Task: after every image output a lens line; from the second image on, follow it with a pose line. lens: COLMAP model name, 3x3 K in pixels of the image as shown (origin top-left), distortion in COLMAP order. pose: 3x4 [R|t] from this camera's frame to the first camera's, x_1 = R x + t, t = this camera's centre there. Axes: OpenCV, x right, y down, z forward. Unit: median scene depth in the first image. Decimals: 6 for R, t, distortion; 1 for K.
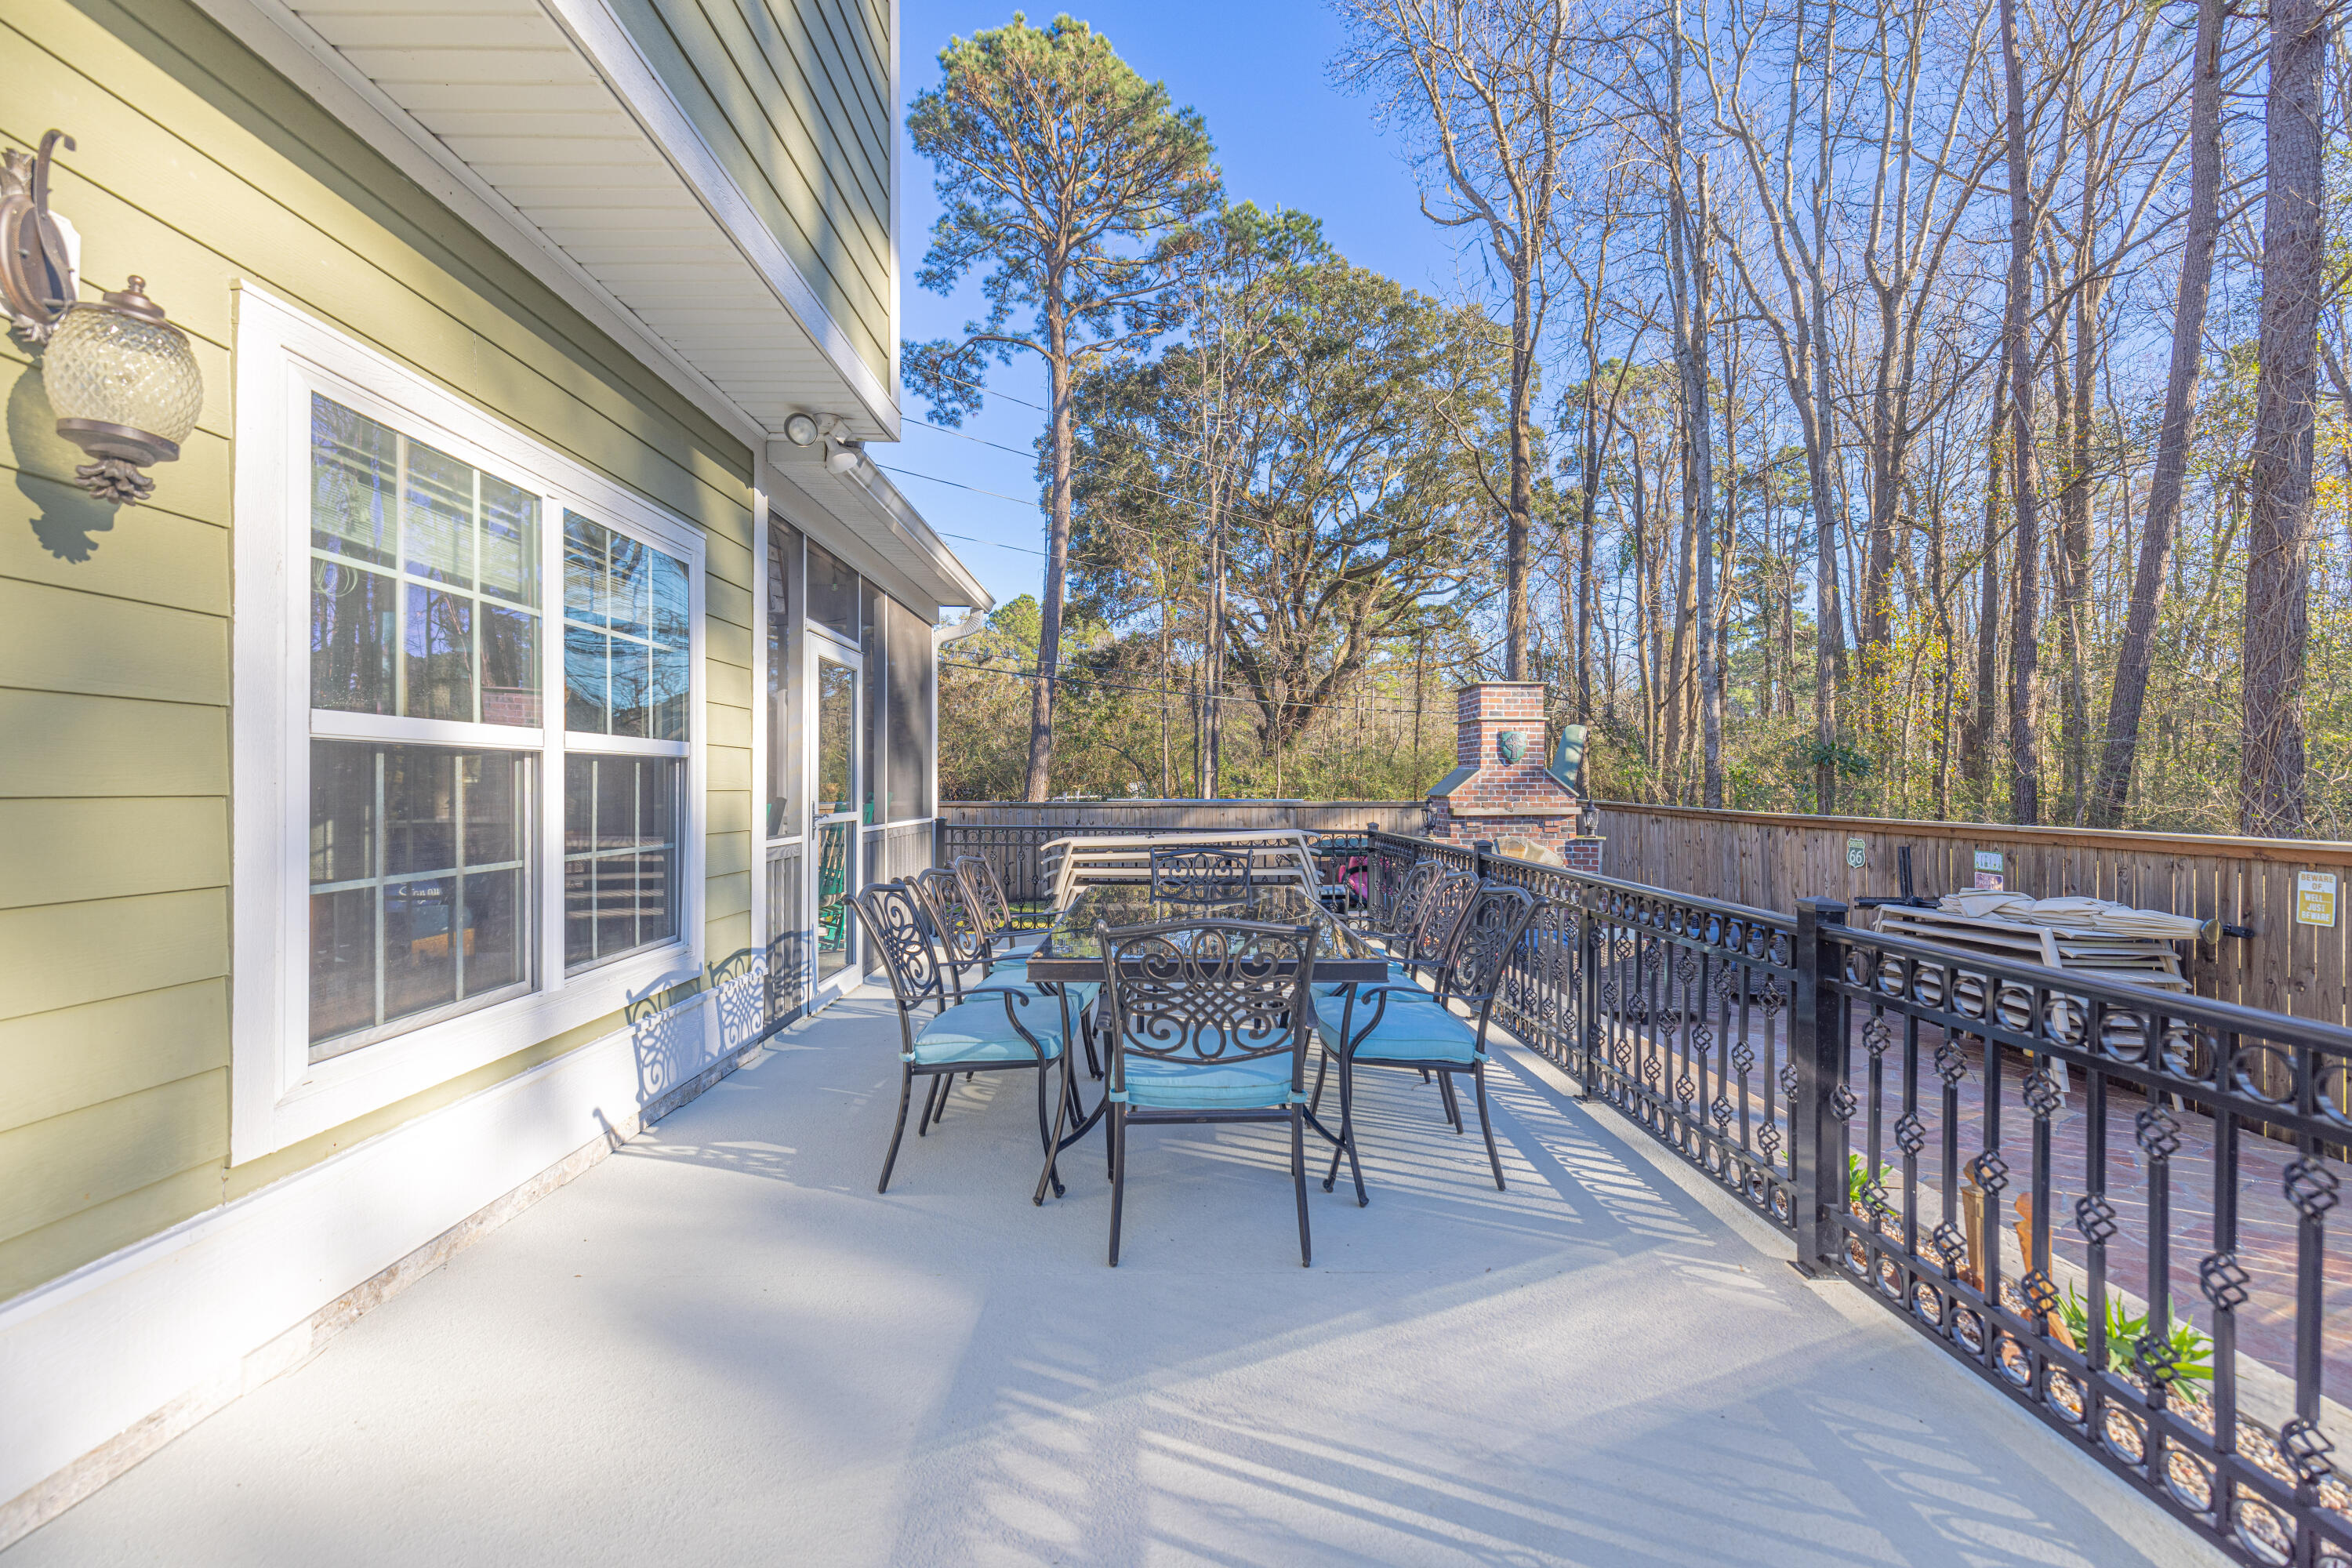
lens RADIAL K [[1075.3, 0, 1150.5], [0, 1075.3, 778.9], [0, 0, 1]] dist [0.002343, -0.000475]
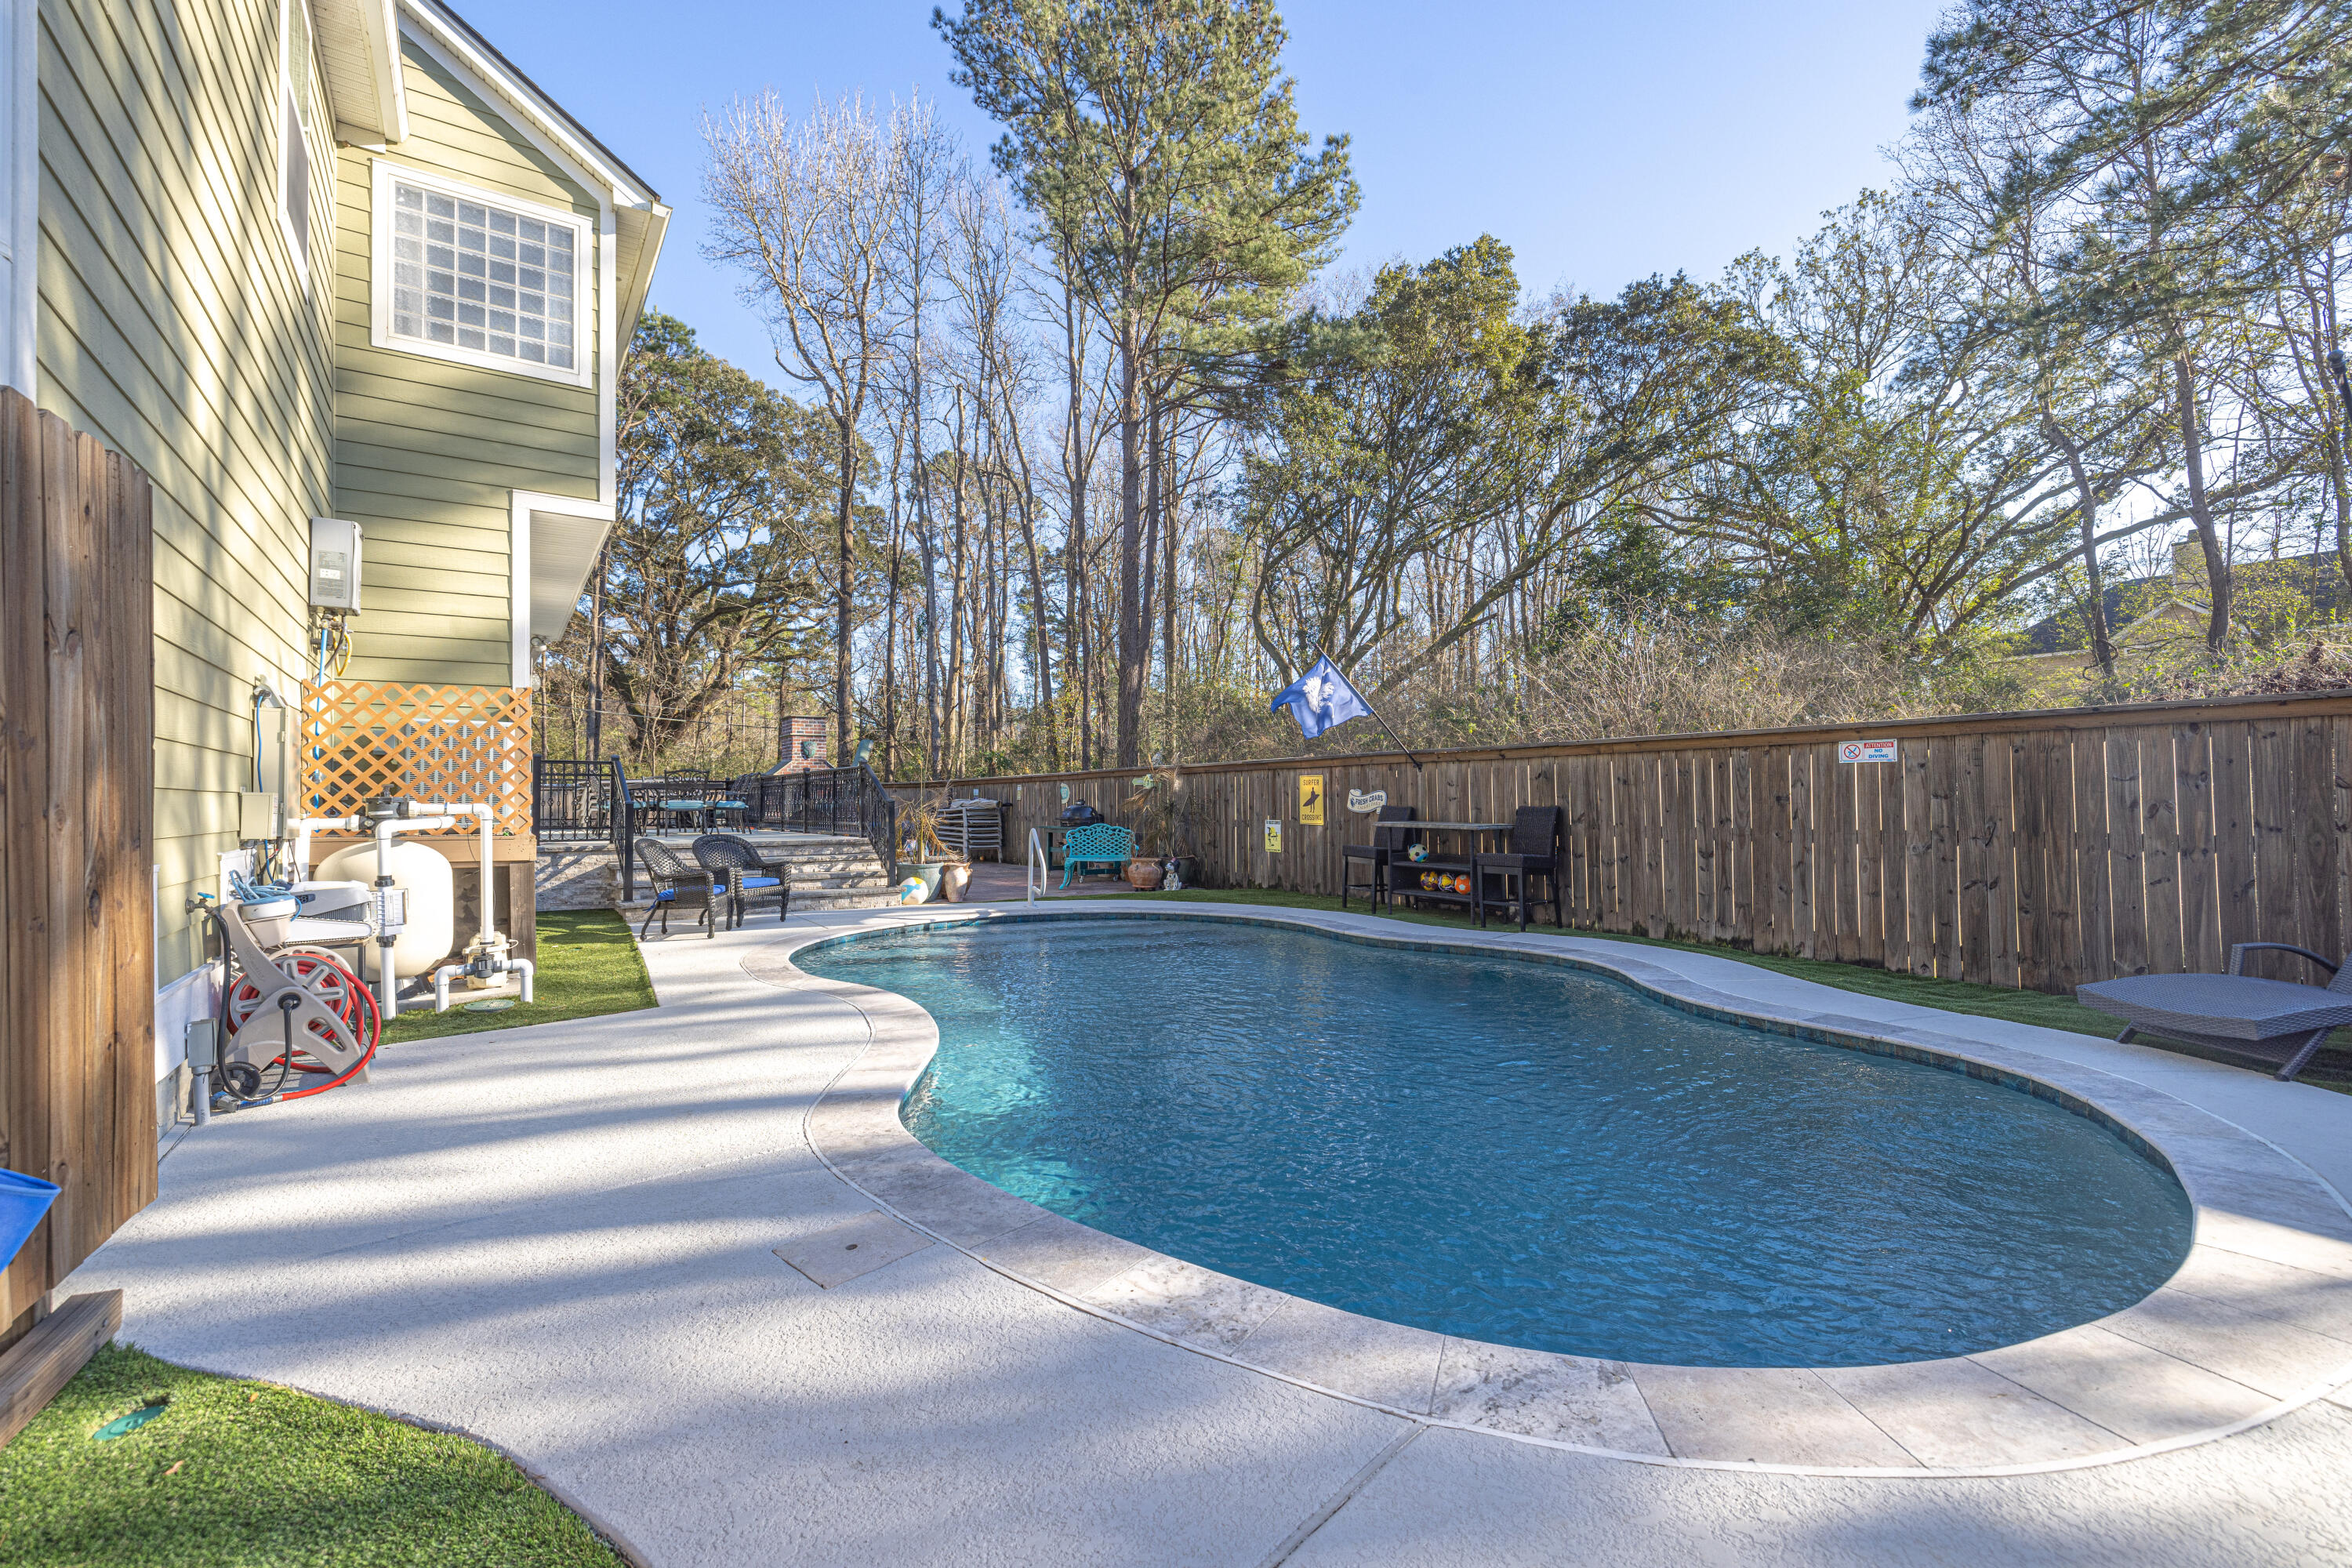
lens RADIAL K [[1075.3, 0, 1207.8], [0, 1075.3, 775.3], [0, 0, 1]] dist [0.002343, -0.000475]
pose [[0.821197, 0.006006, 0.570614, -0.056404], [0.005734, 0.999807, -0.018775, 0.019176], [-0.570617, 0.018689, 0.821004, -0.321845]]
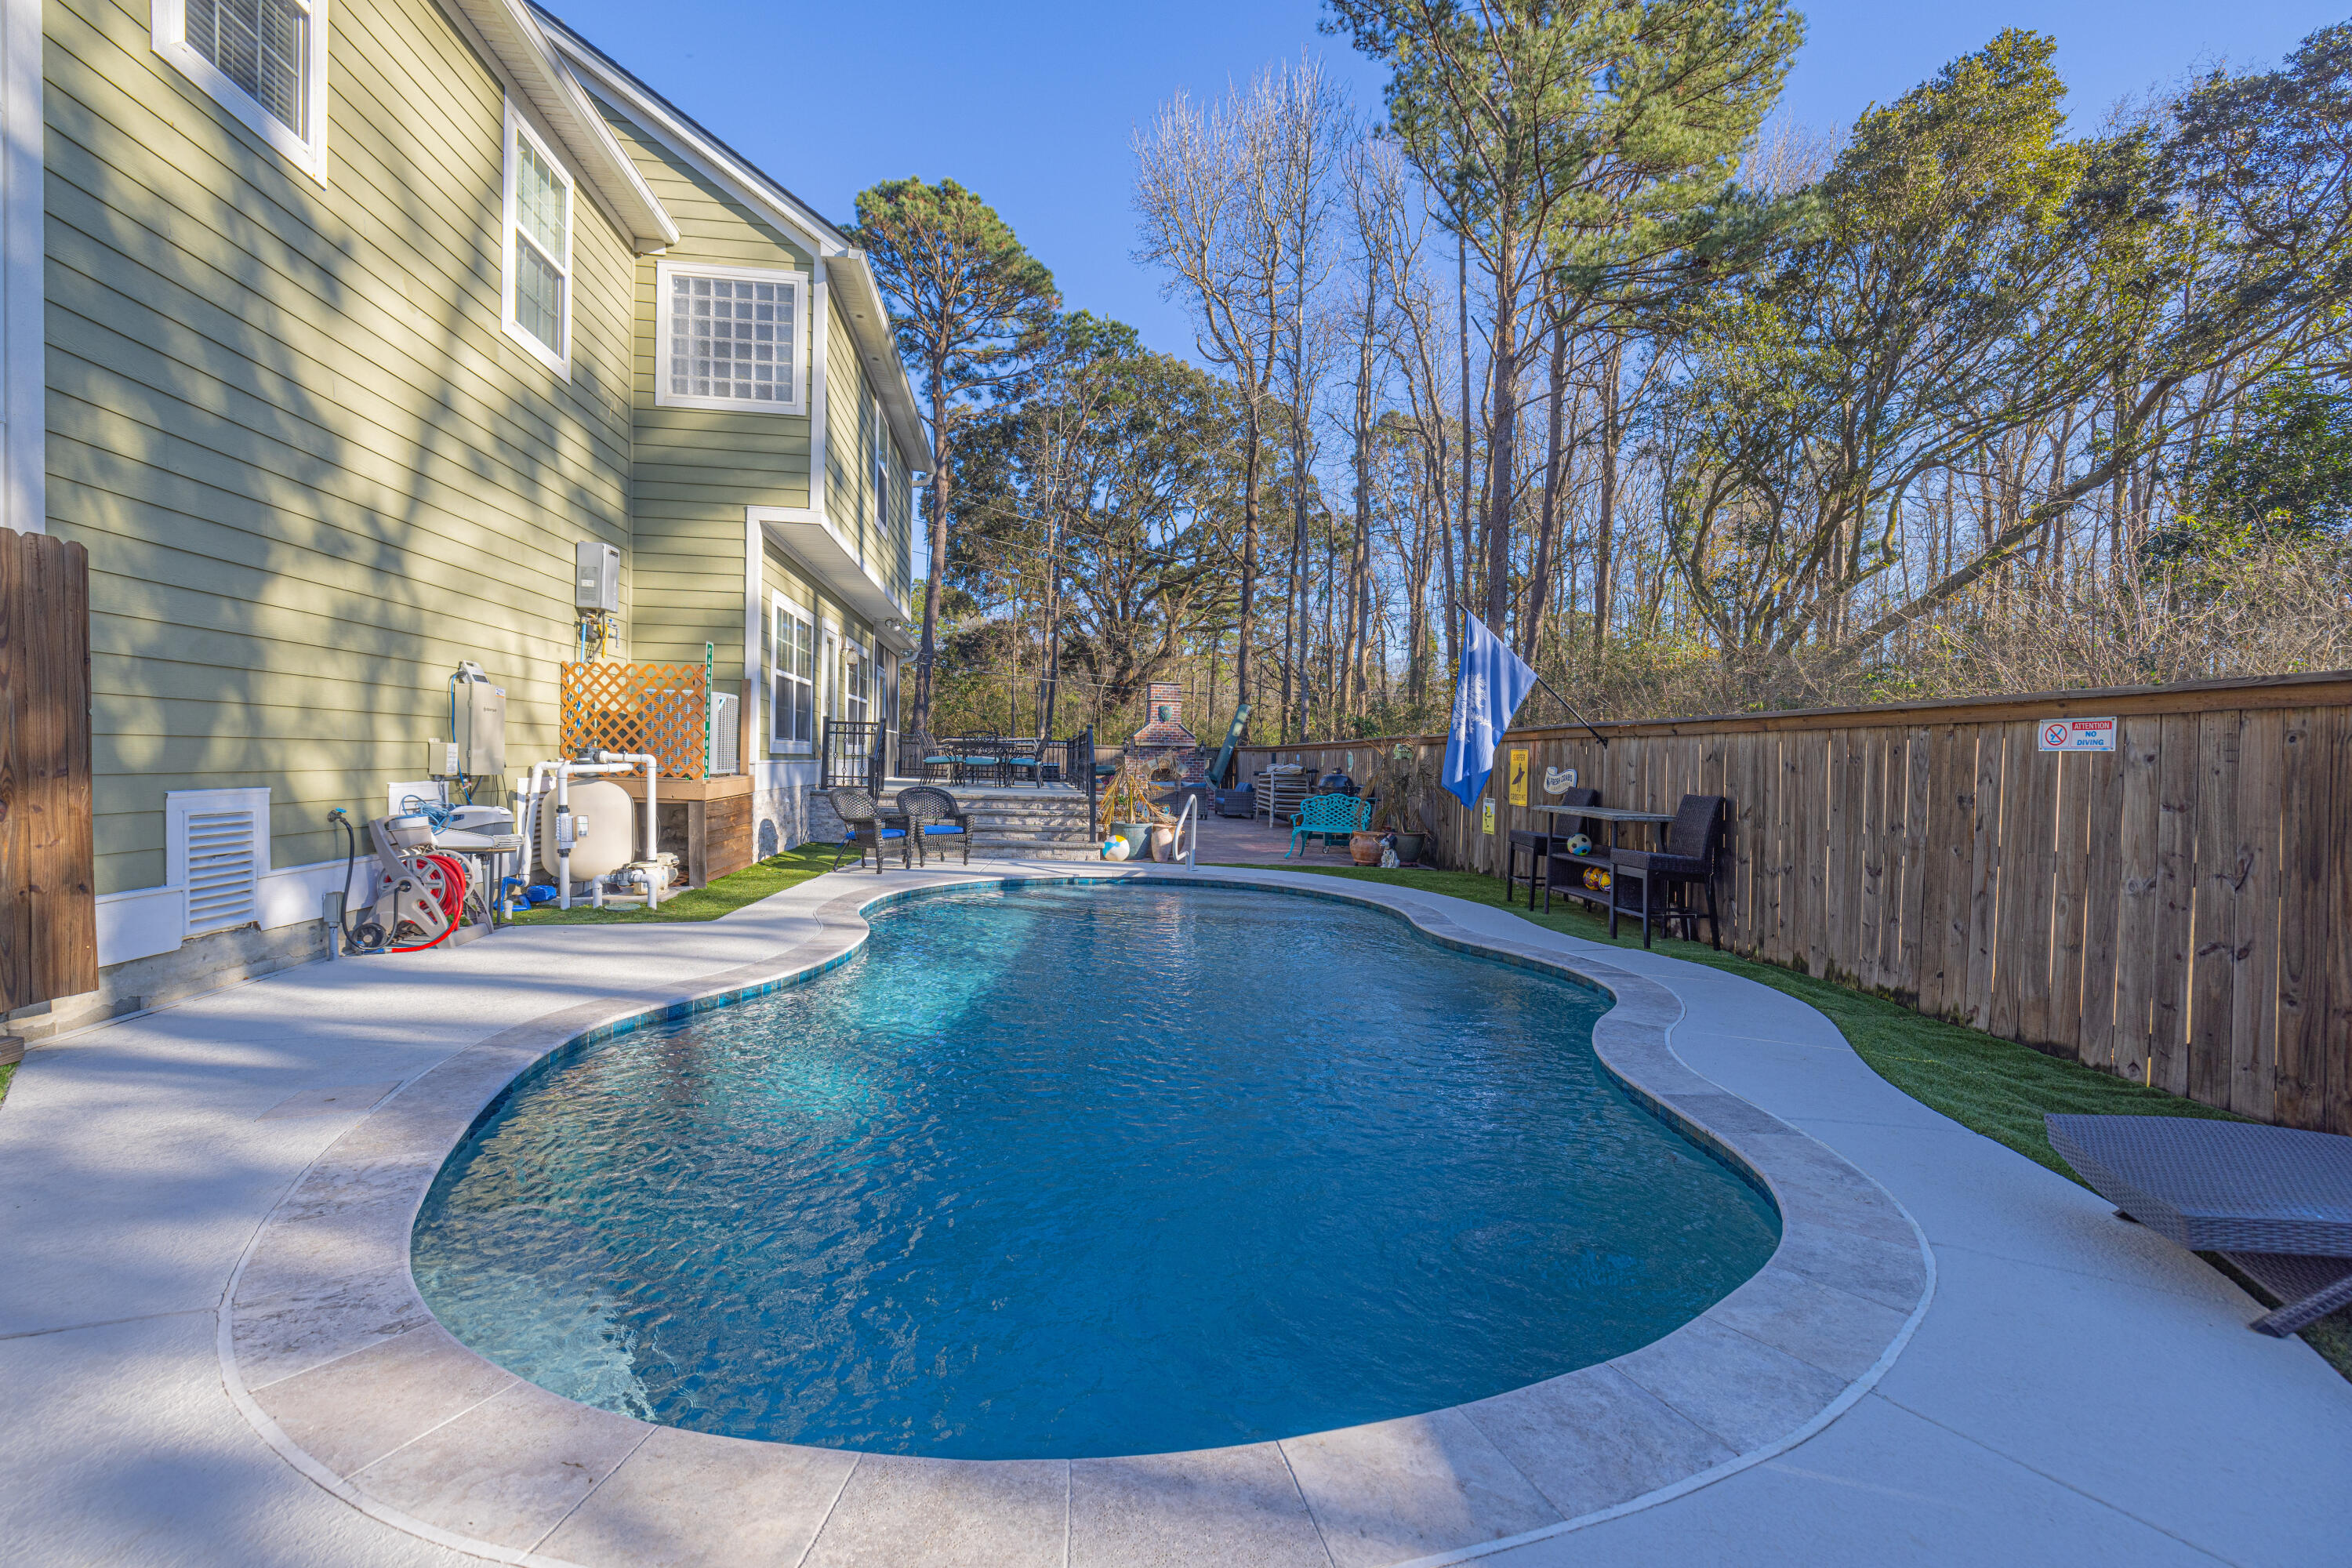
lens RADIAL K [[1075.3, 0, 1119.6], [0, 1075.3, 782.7], [0, 0, 1]] dist [0.002343, -0.000475]
pose [[0.995235, 0.023034, 0.094743, 0.020297], [-0.025679, 0.999311, 0.026792, 0.017266], [-0.094060, -0.029097, 0.995141, -0.346917]]
